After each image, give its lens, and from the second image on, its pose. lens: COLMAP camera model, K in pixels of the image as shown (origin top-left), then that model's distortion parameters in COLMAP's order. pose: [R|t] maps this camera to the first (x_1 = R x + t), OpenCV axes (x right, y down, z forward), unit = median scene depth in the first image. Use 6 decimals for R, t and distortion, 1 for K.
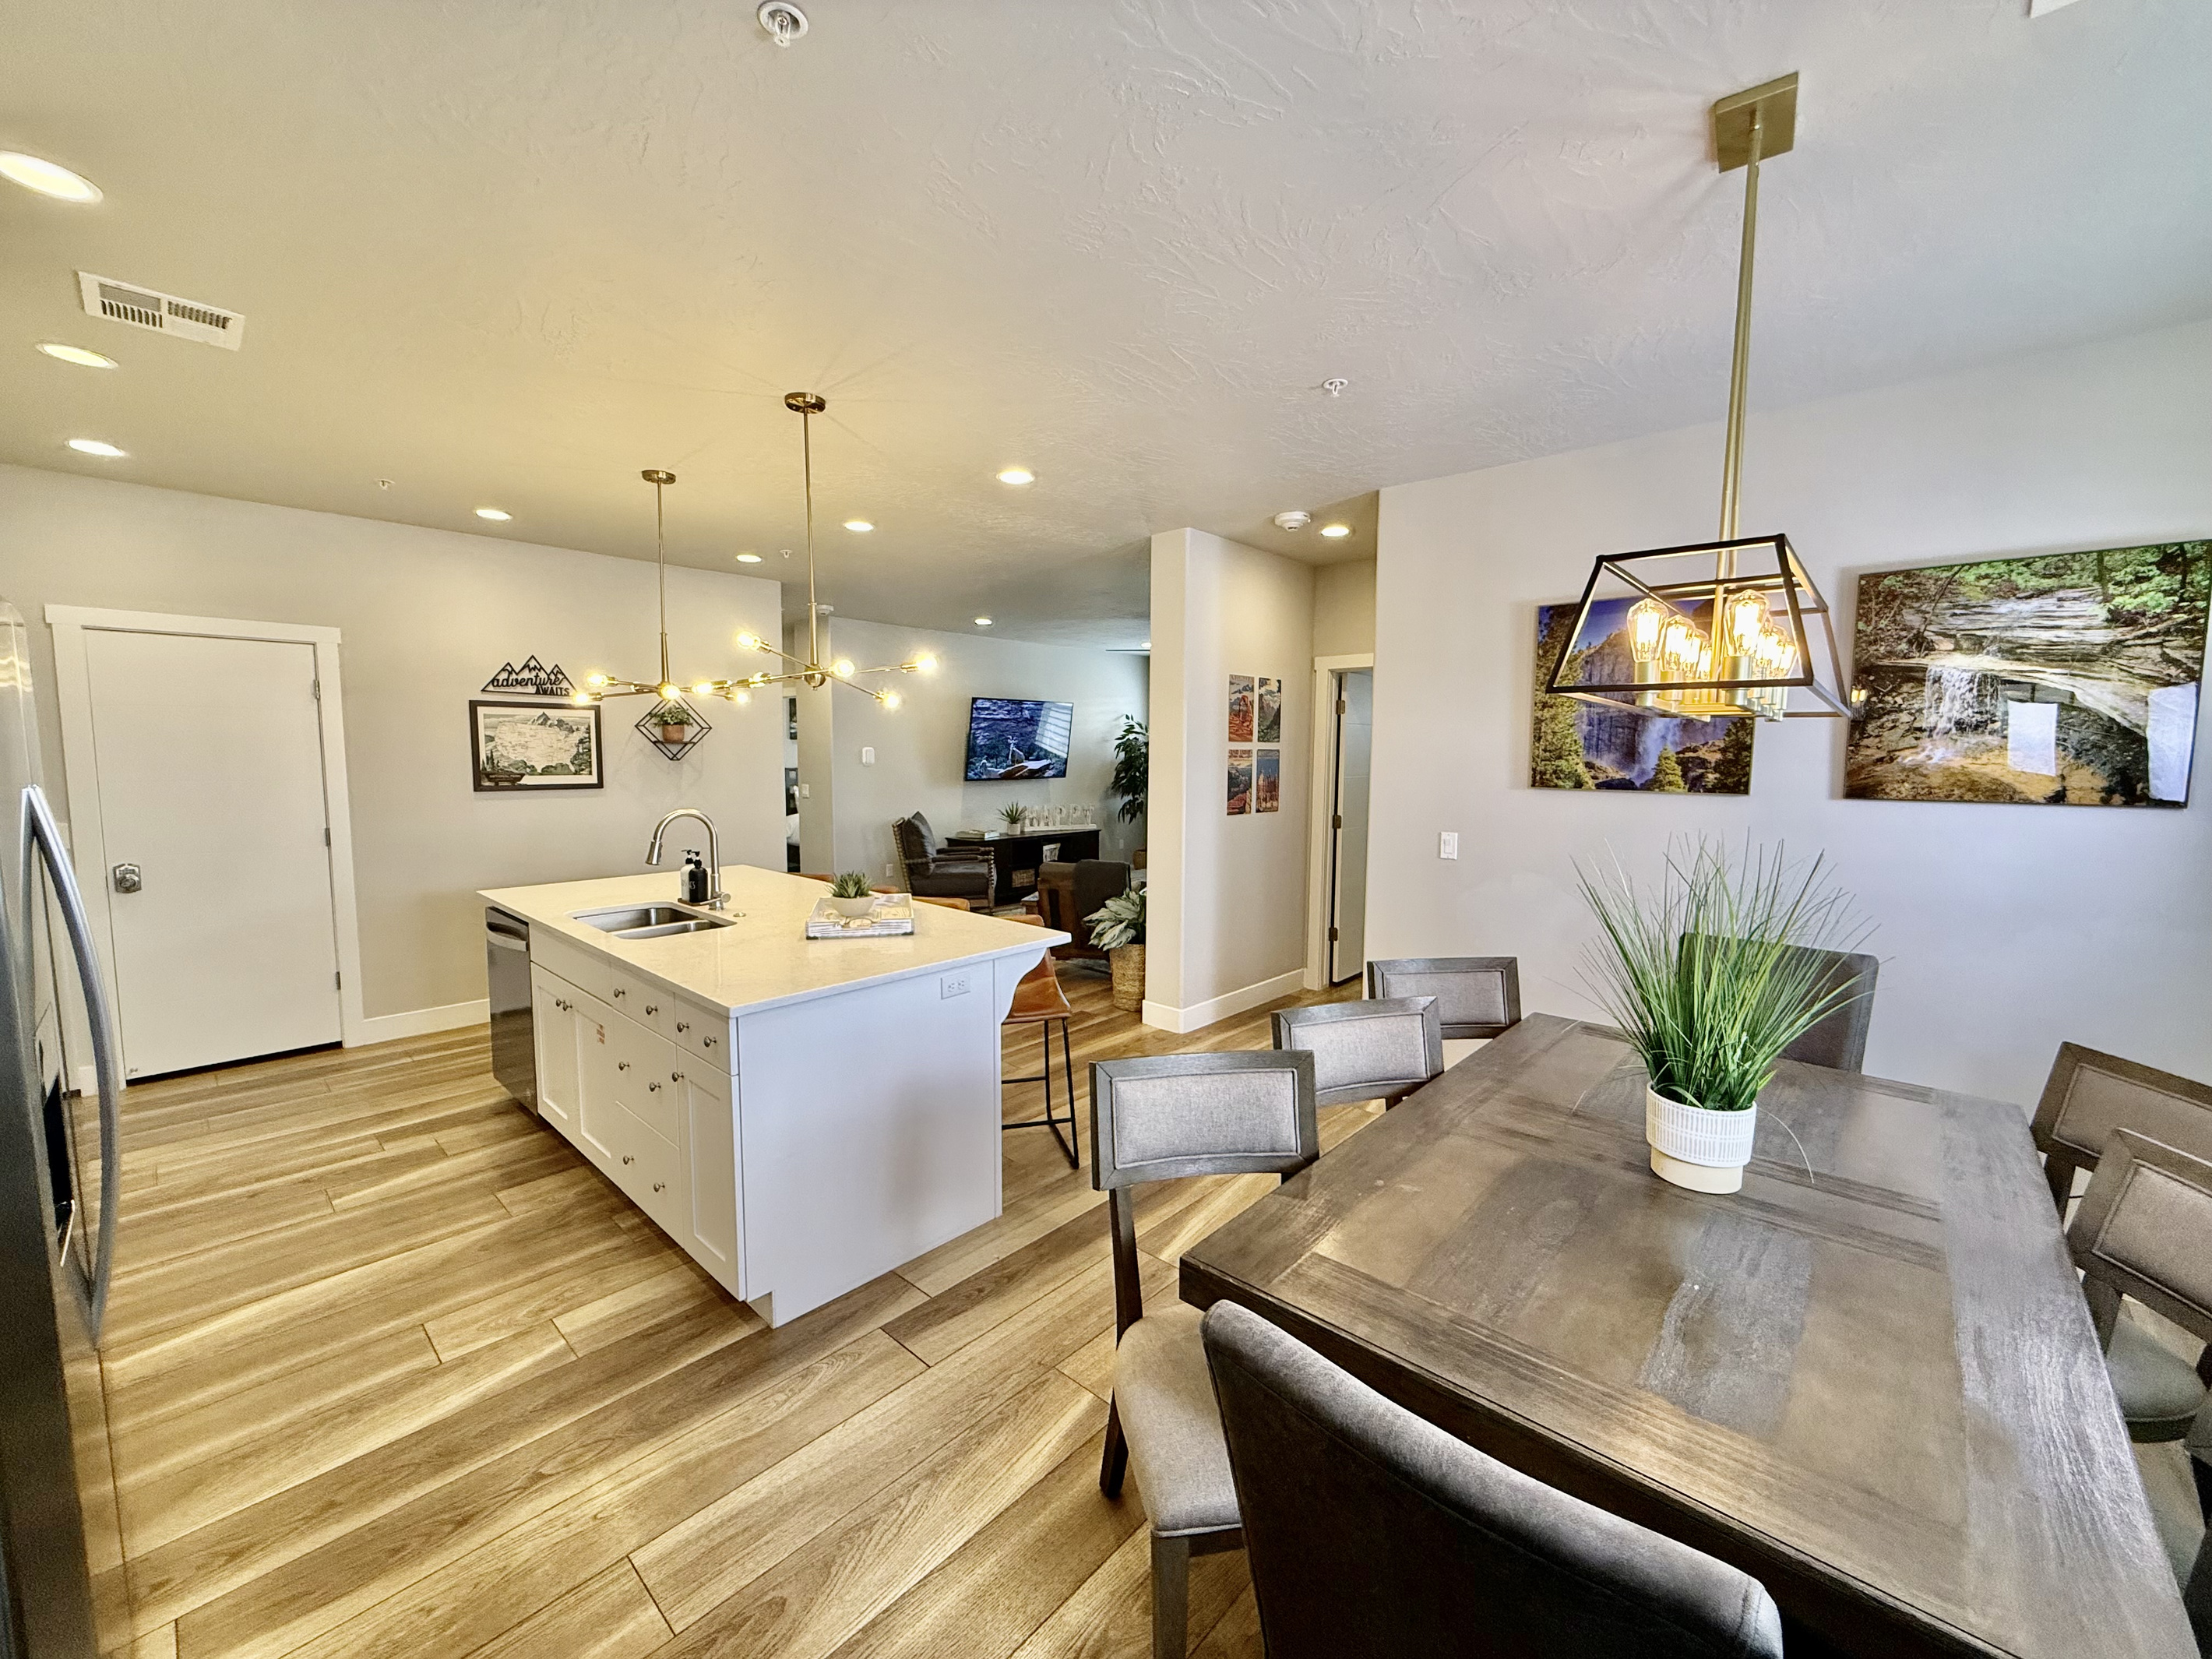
lens RADIAL K [[882.2, 0, 1094.0], [0, 882.2, 839.4], [0, 0, 1]] dist [-0.000976, 0.000528]
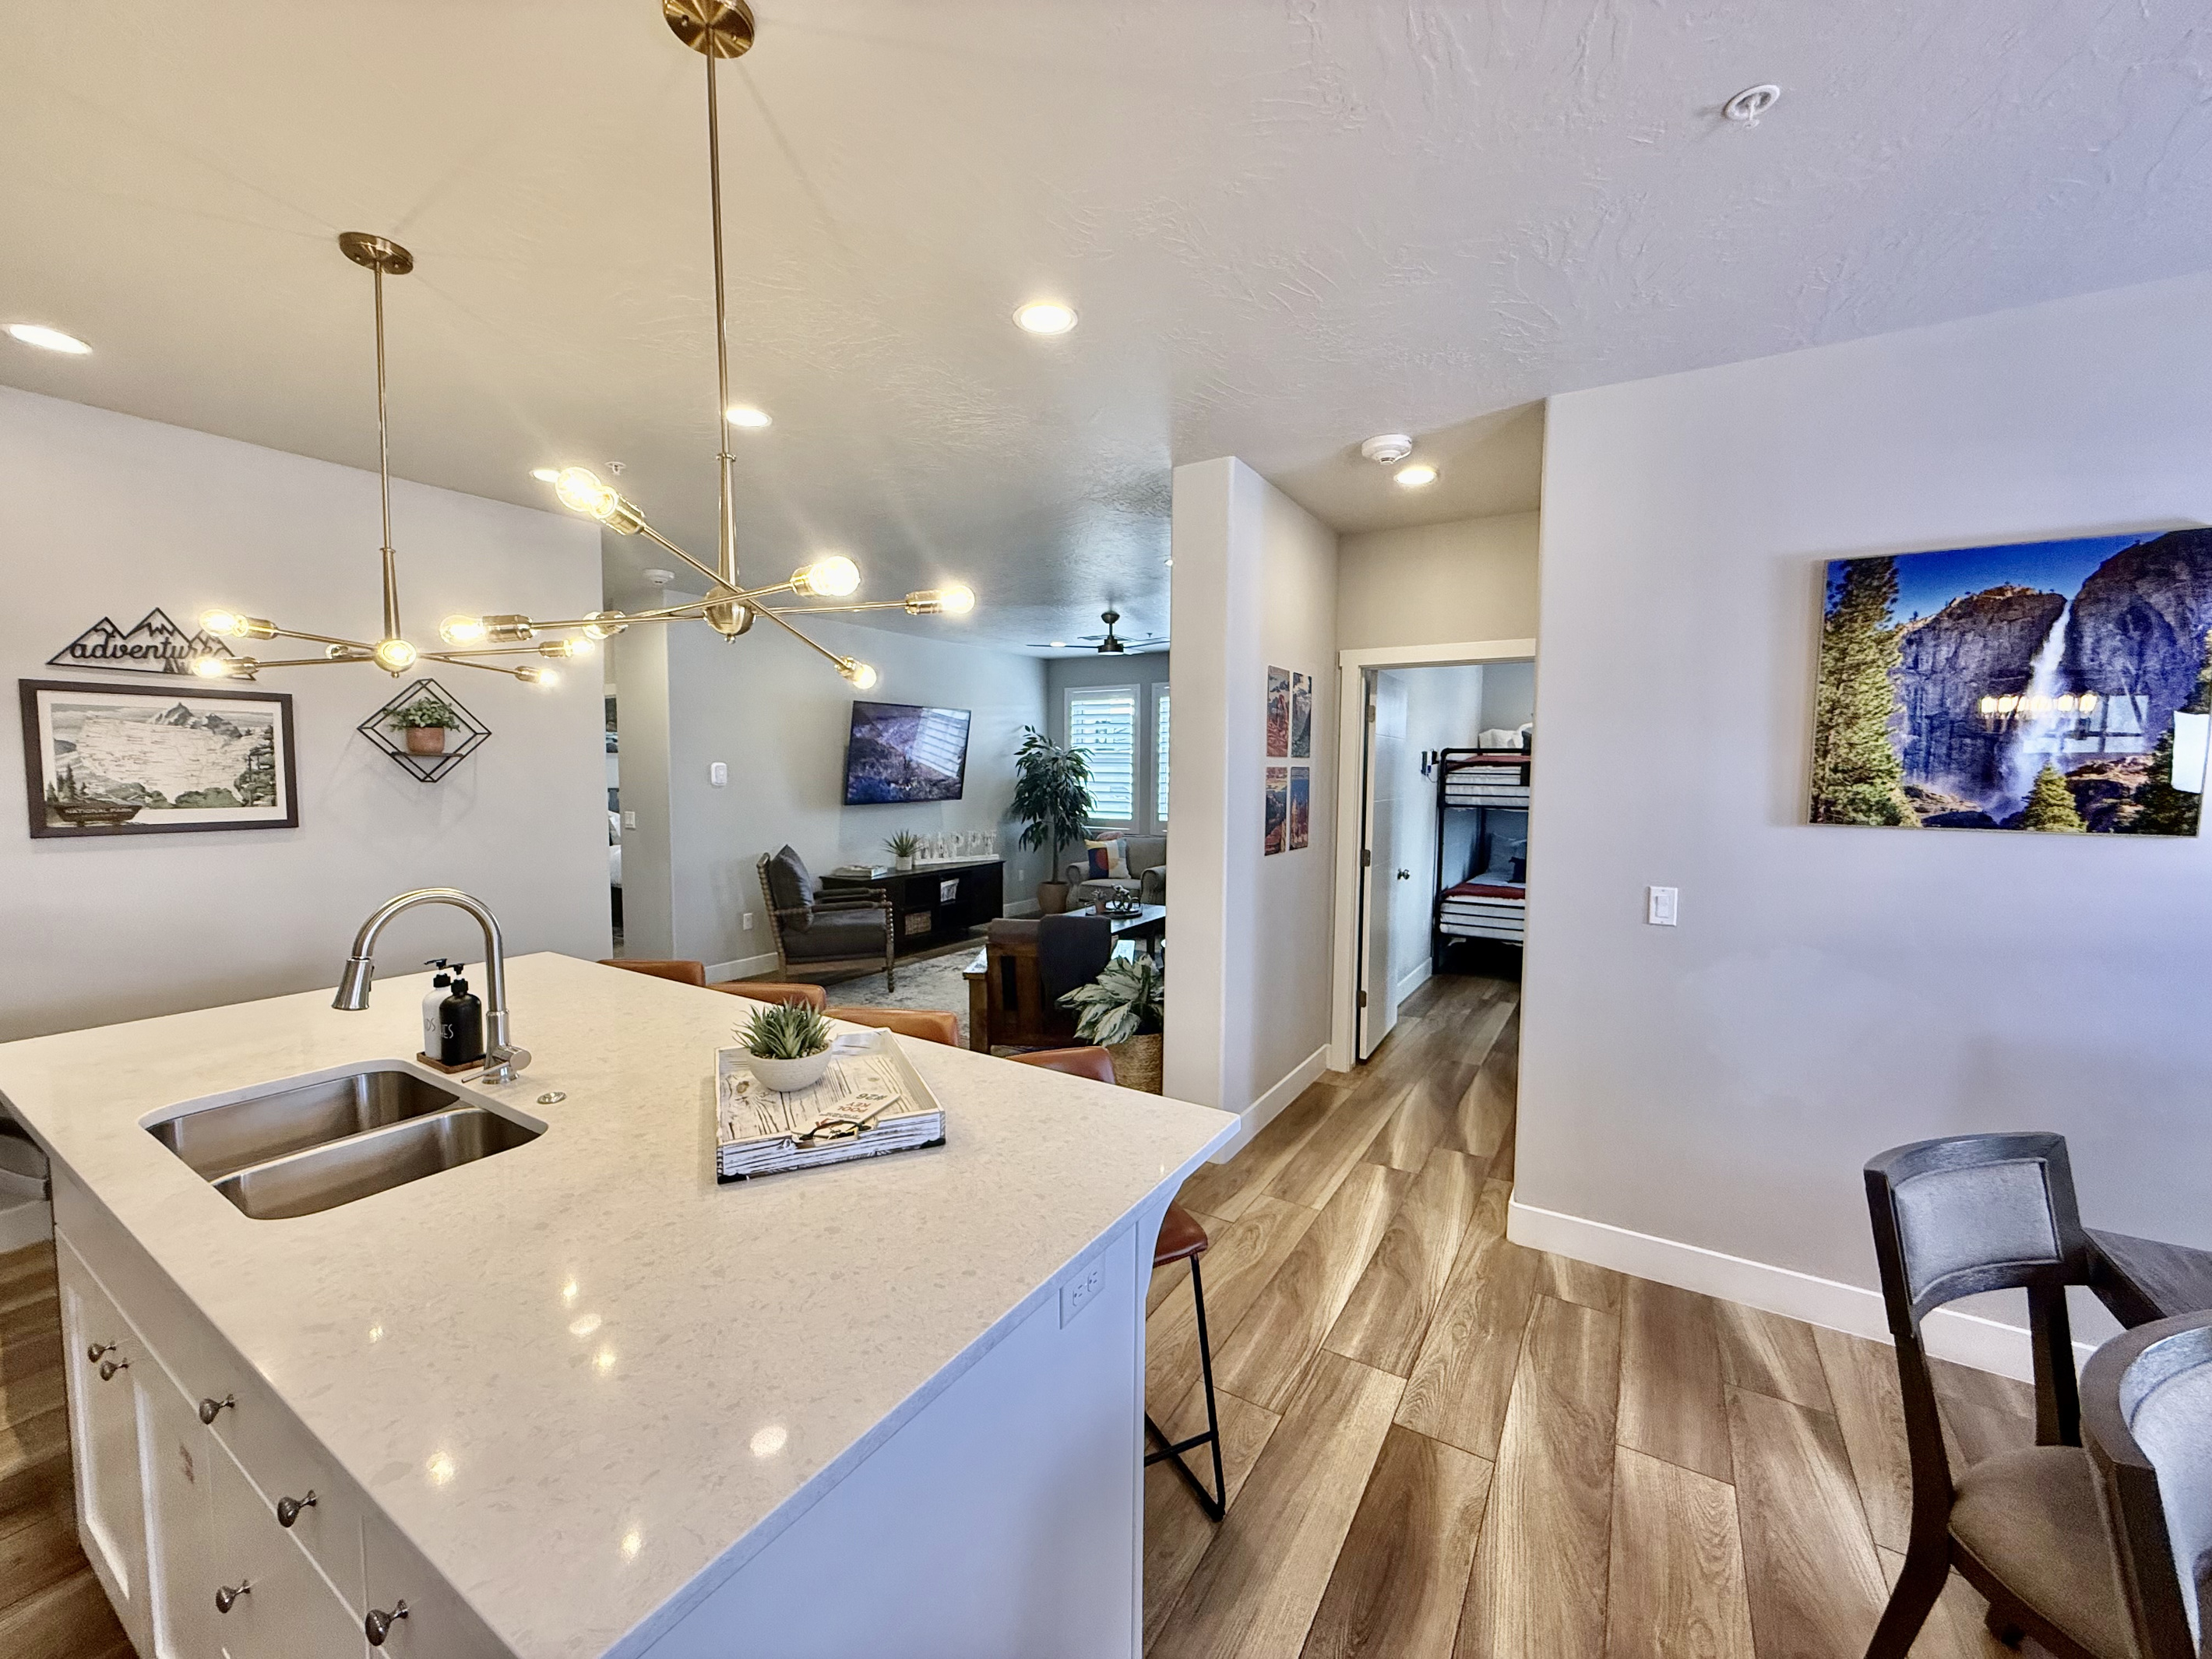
lens RADIAL K [[882.2, 0, 1096.1], [0, 882.2, 832.1], [0, 0, 1]] dist [-0.000976, 0.000528]
pose [[0.981851, -0.012555, 0.189238, -0.124602], [0.017510, 0.999546, -0.024535, -0.030570], [-0.188844, 0.027404, 0.981625, 0.291184]]
